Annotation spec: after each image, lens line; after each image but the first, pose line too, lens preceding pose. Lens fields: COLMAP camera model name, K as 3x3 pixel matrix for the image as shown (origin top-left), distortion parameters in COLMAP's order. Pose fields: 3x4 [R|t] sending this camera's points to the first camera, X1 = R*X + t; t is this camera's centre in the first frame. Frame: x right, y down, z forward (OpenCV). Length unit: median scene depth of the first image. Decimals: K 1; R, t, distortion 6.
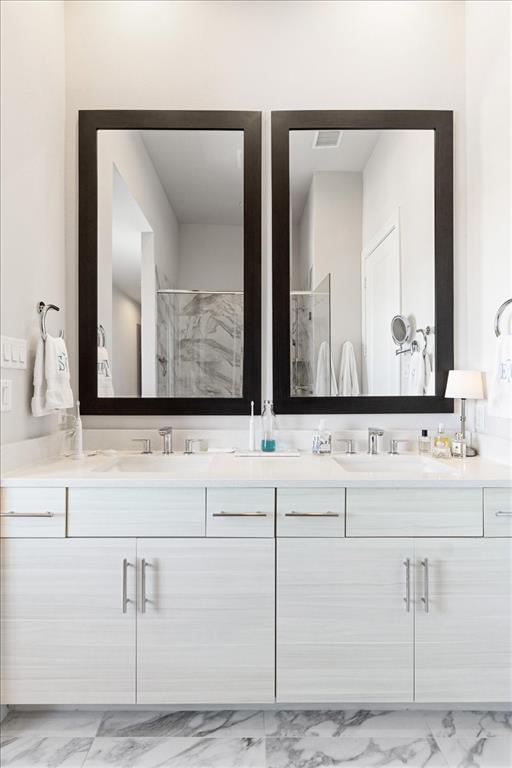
lens RADIAL K [[365.5, 0, 256.0], [0, 365.5, 384.0], [0, 0, 1]] dist [-0.000983, -0.000131]
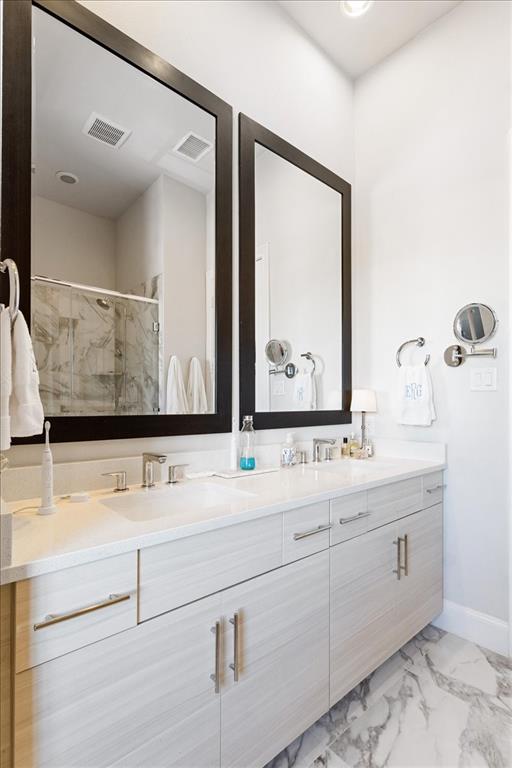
lens RADIAL K [[372.7, 0, 255.9], [0, 372.7, 401.3], [0, 0, 1]] dist [-0.000204, -0.000175]
pose [[0.757078, 0.007474, 0.653282, -0.587112], [-0.004326, 0.999970, -0.006428, 0.012464], [-0.653311, 0.002040, 0.757087, 0.252982]]
